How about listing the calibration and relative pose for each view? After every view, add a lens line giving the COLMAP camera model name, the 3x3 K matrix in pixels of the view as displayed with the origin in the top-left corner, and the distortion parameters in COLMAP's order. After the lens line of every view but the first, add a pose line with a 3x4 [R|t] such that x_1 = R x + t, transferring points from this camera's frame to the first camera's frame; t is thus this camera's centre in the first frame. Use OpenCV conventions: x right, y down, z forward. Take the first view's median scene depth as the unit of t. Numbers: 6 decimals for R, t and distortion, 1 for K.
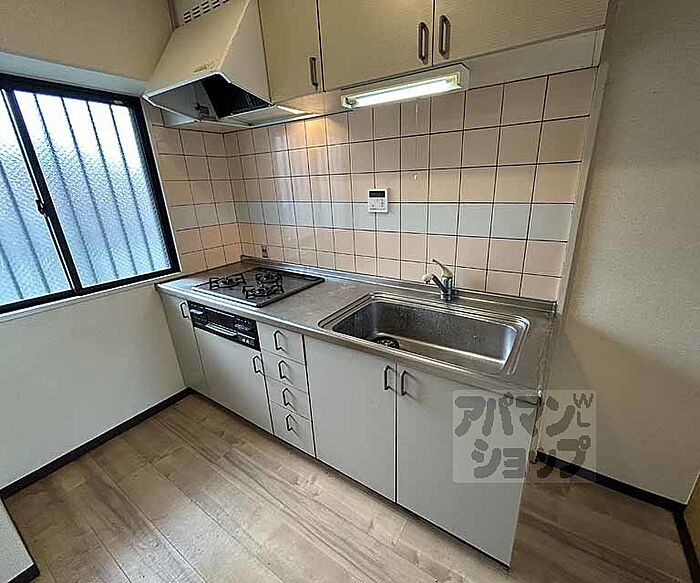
lens RADIAL K [[313.0, 0, 364.4], [0, 313.0, 291.7], [0, 0, 1]] dist [0.001316, -0.000031]
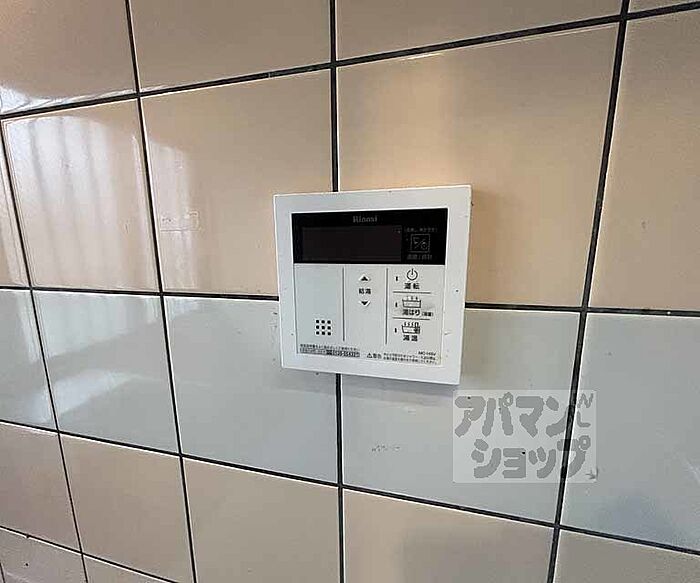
lens RADIAL K [[321.1, 0, 362.8], [0, 321.1, 292.3], [0, 0, 1]] dist [-0.001123, -0.000449]
pose [[0.950747, -0.039772, 0.307405, 0.003083], [0.086355, 0.986456, -0.139454, -0.267427], [-0.297695, 0.159131, 0.941305, 0.867574]]
